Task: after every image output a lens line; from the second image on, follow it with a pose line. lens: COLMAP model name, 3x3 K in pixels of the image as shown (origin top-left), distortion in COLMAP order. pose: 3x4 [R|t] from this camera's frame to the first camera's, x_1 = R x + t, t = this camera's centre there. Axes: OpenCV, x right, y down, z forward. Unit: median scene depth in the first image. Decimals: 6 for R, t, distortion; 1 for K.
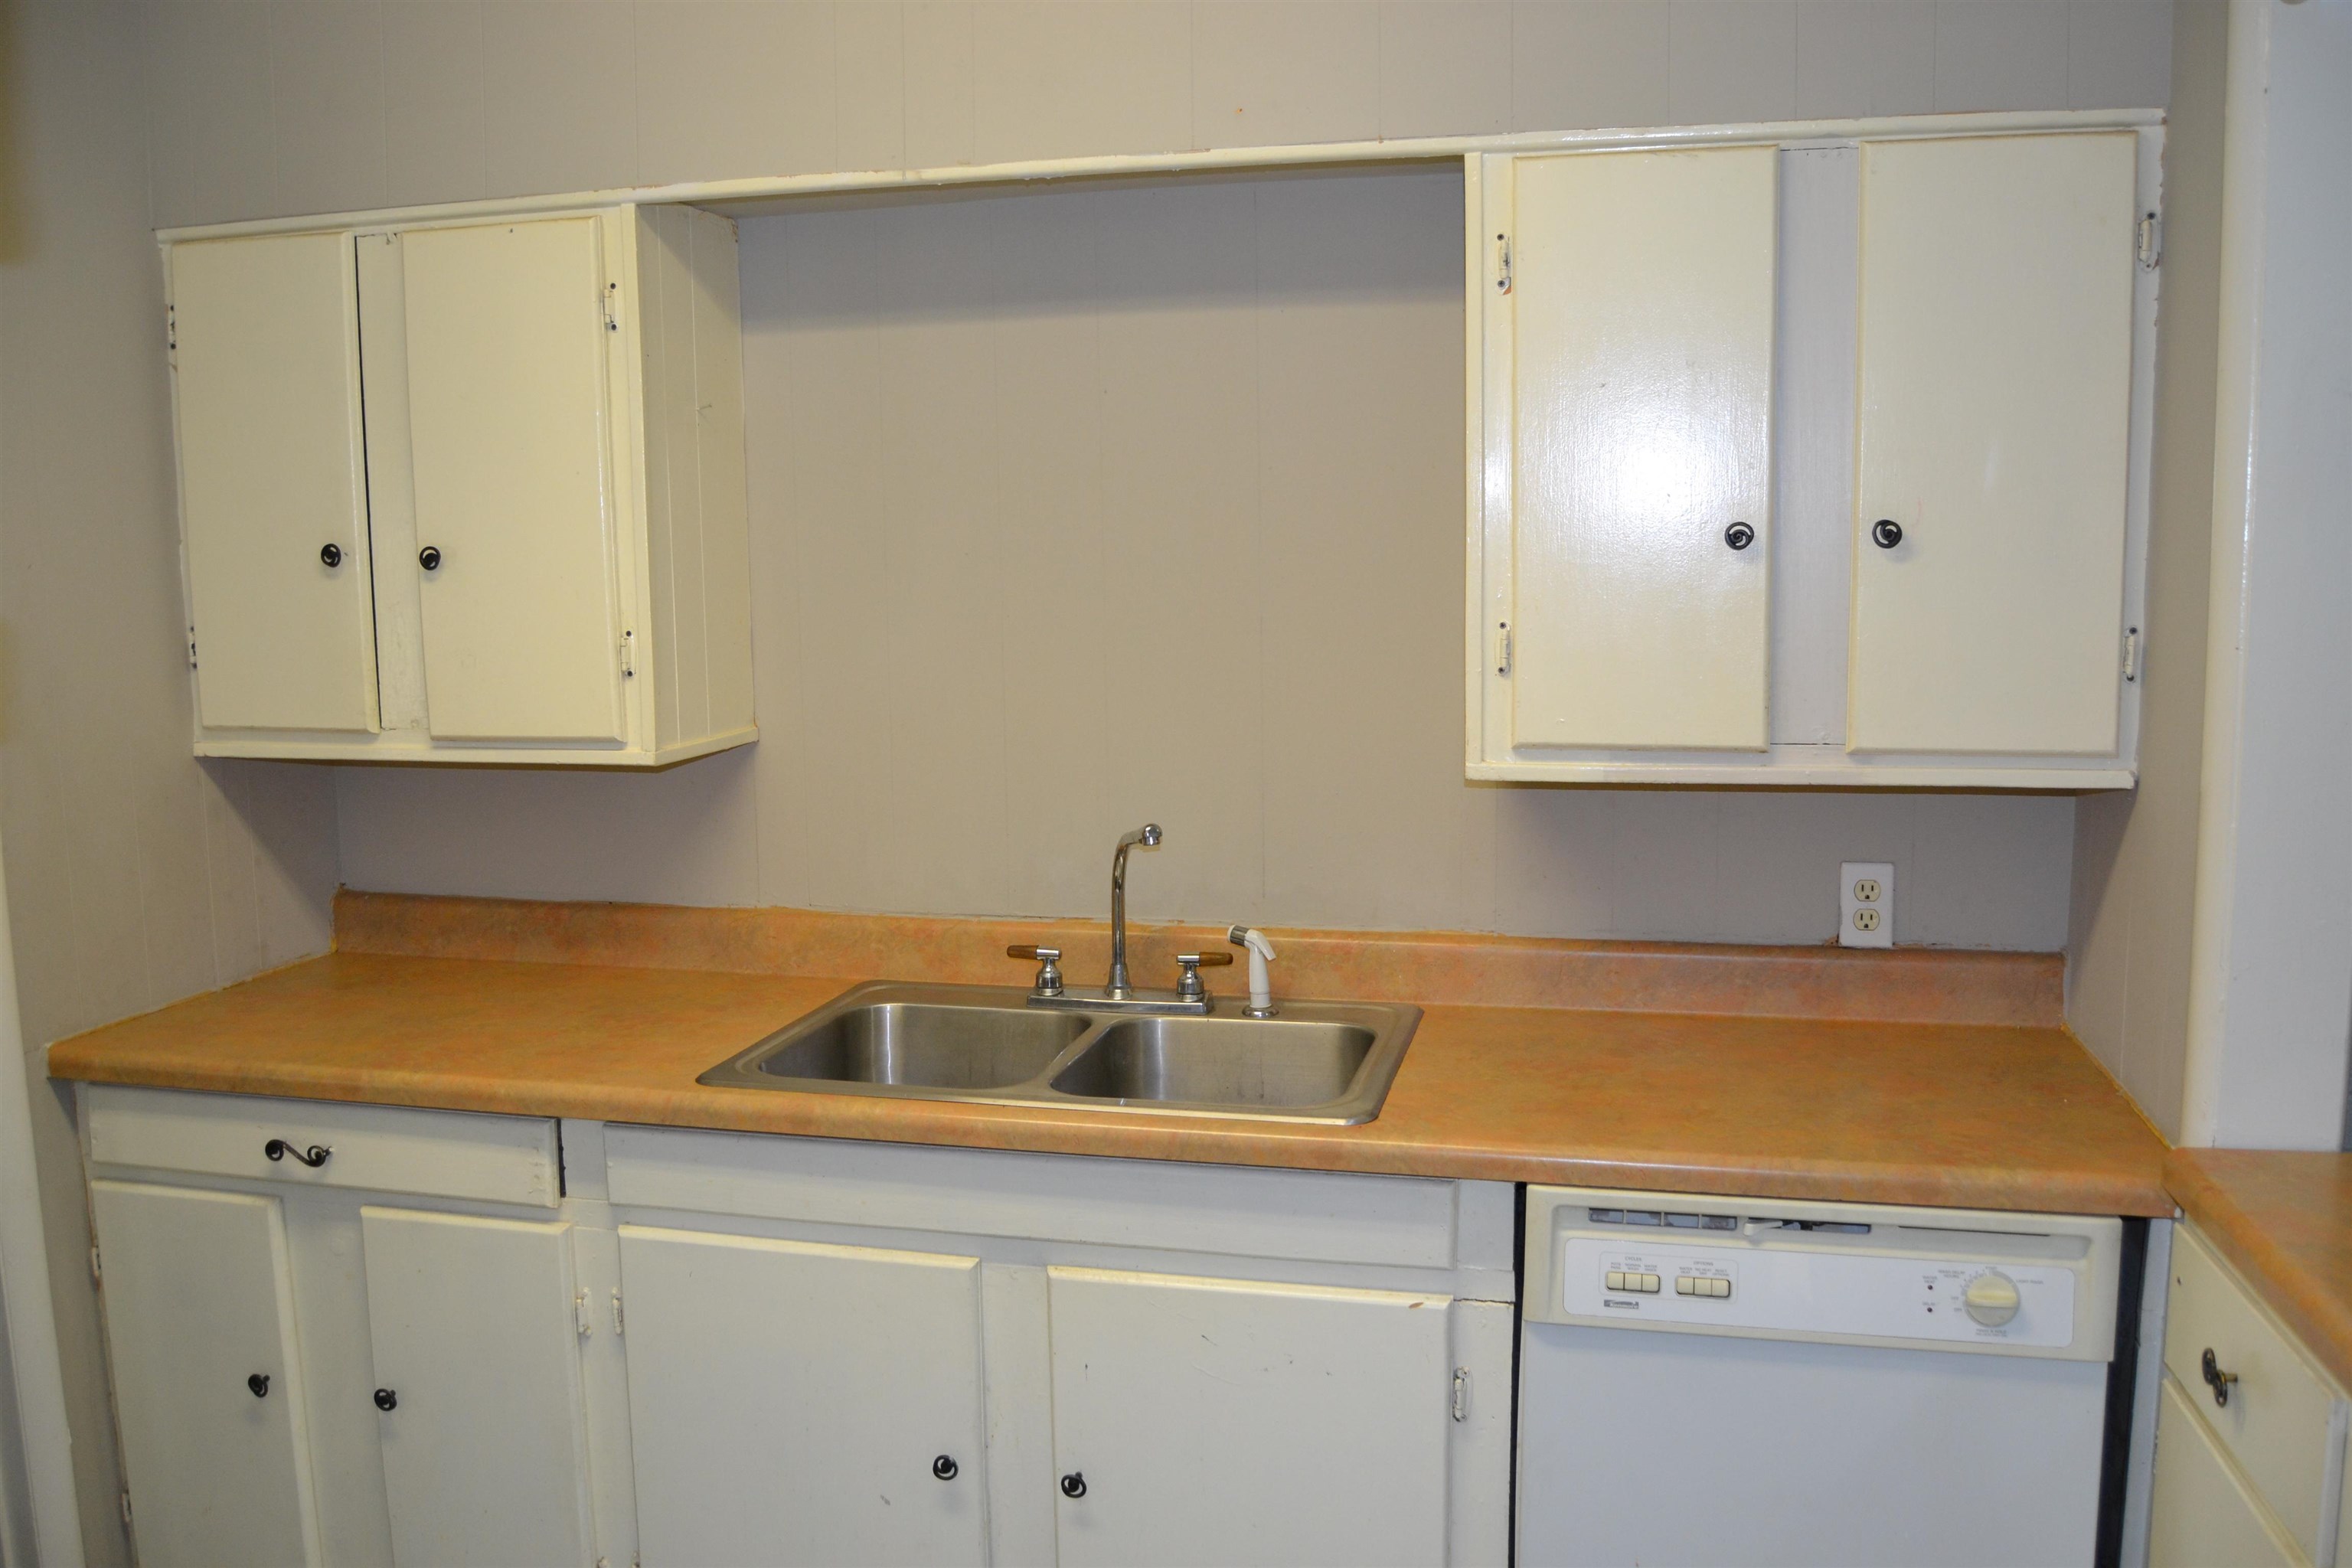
lens RADIAL K [[1900.2, 0, 1176.0], [0, 1900.2, 784.0], [0, 0, 1]] dist [-0.008324, -0.000994]
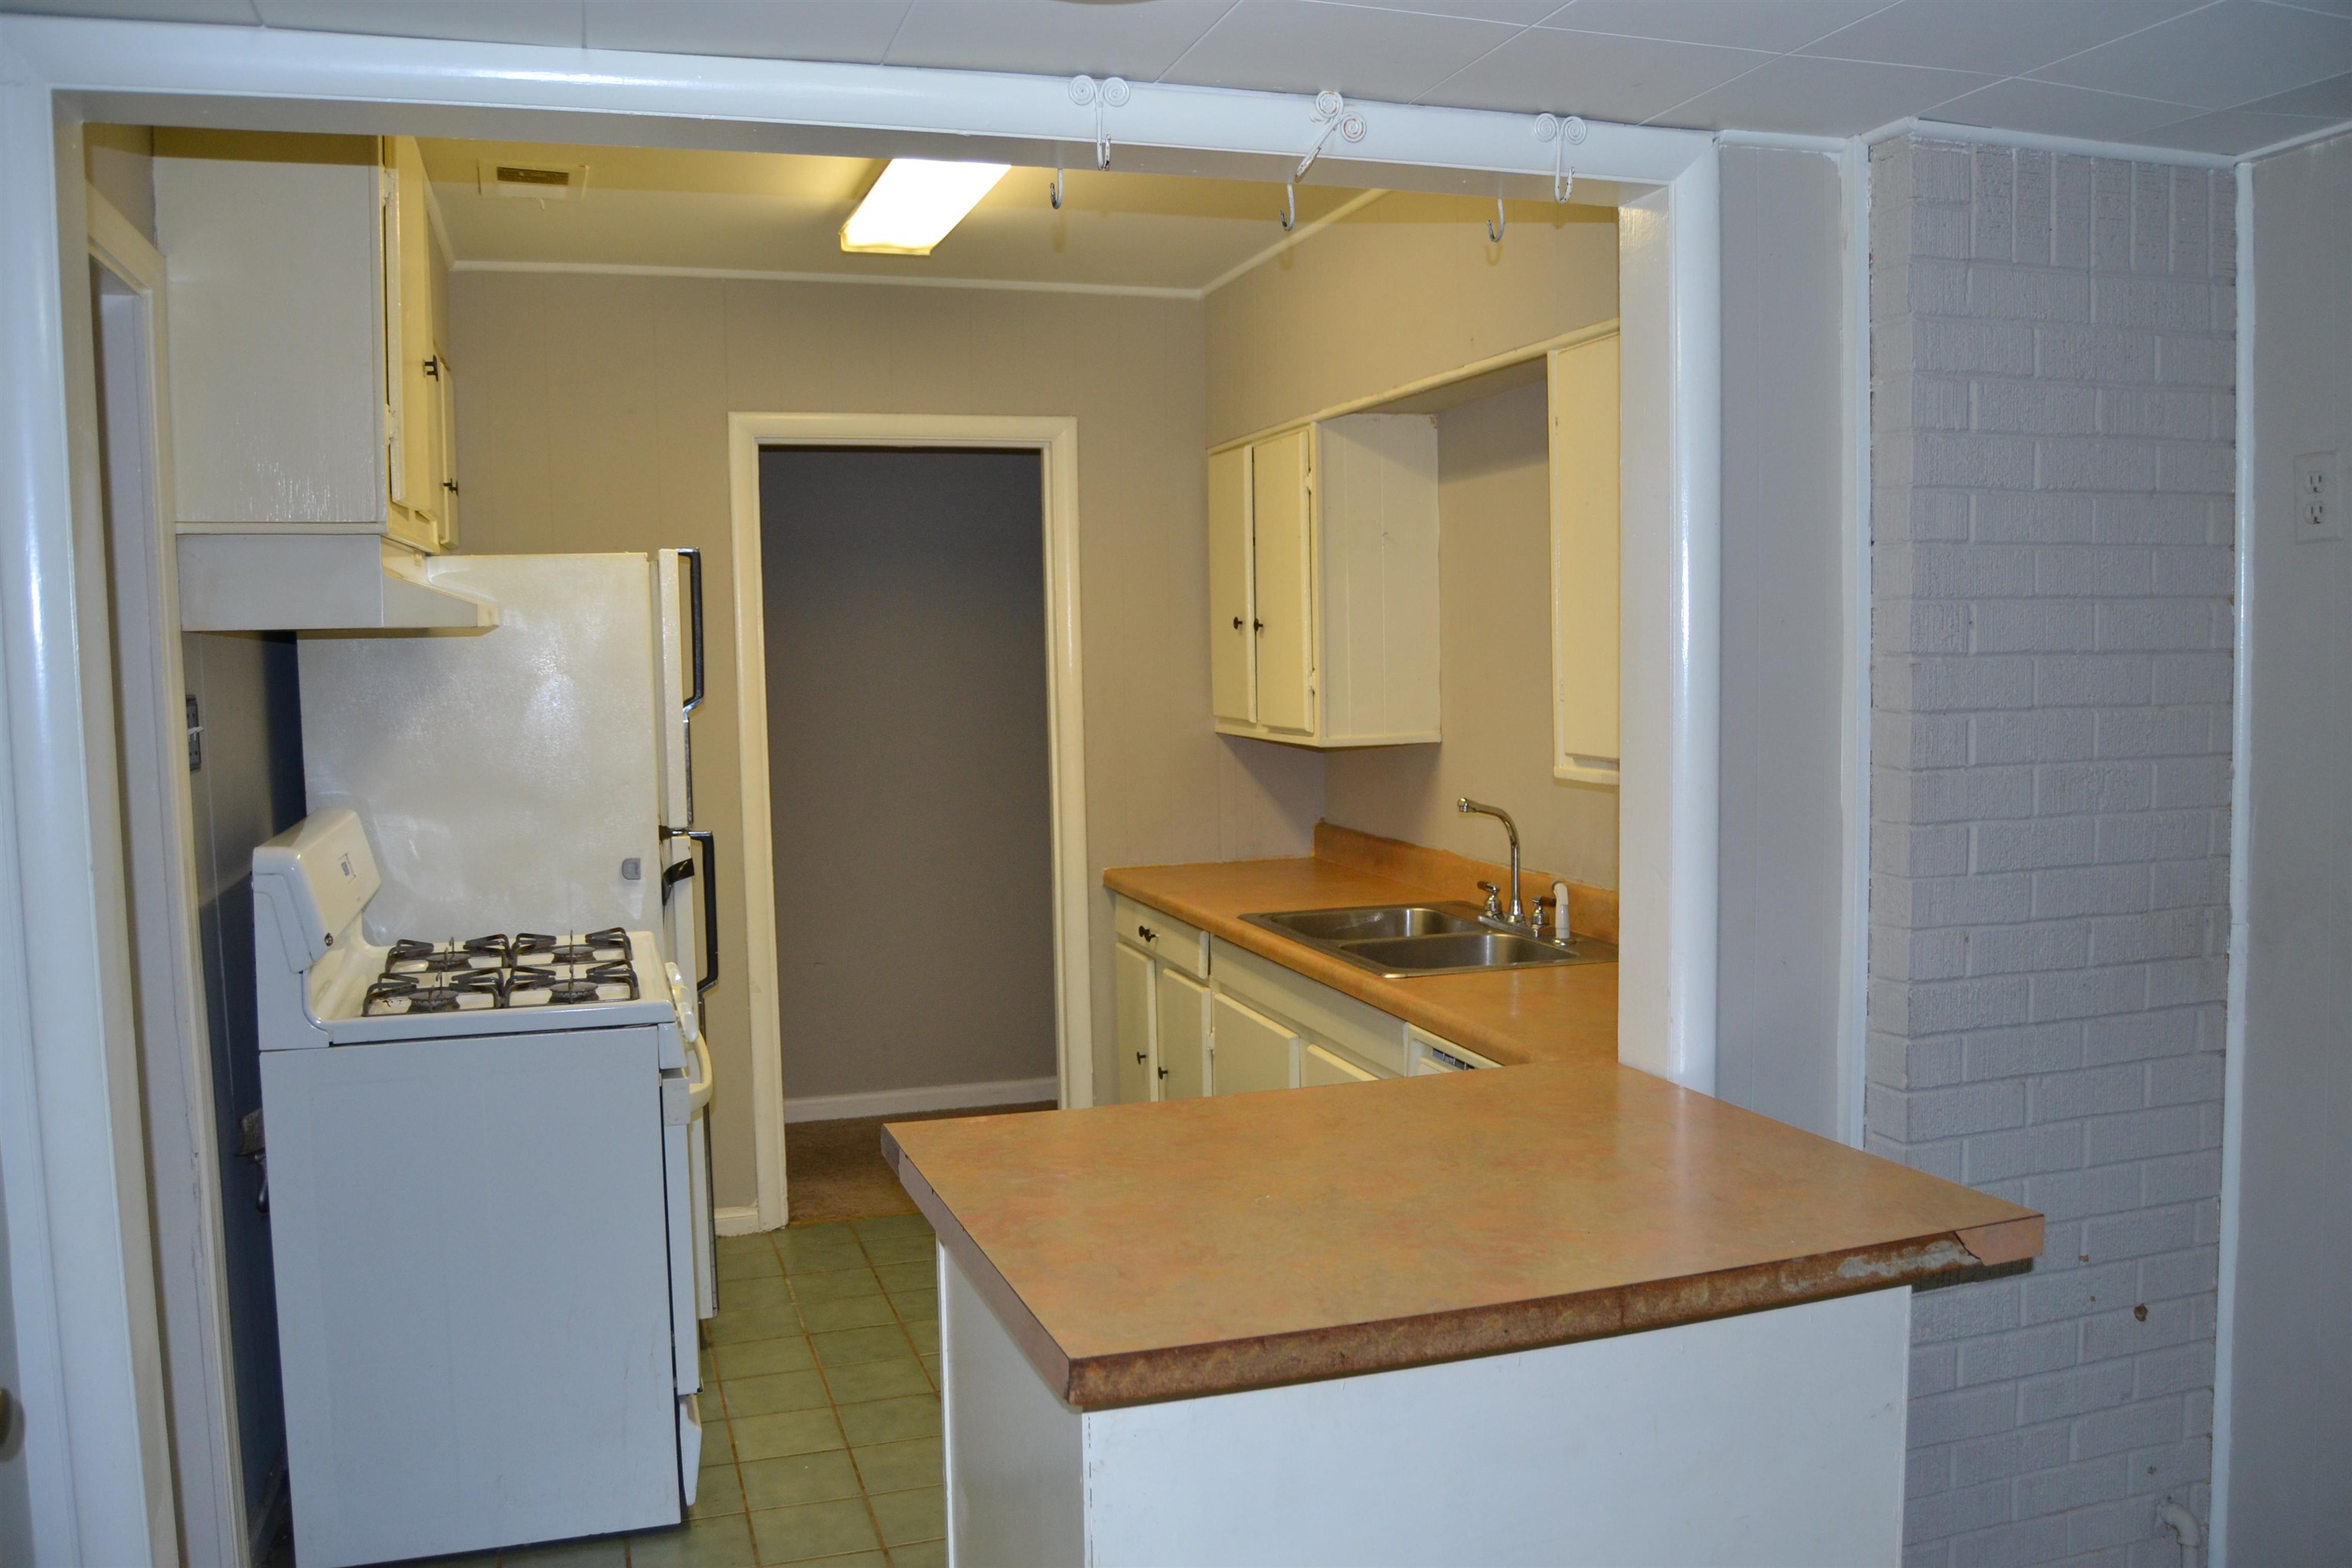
lens RADIAL K [[1900.2, 0, 1176.0], [0, 1900.2, 784.0], [0, 0, 1]] dist [-0.008324, -0.000994]
pose [[0.544249, 0.071925, -0.835835, 1.044805], [-0.097484, 0.994991, 0.022144, -0.001995], [0.833240, 0.069429, 0.548535, -0.034170]]
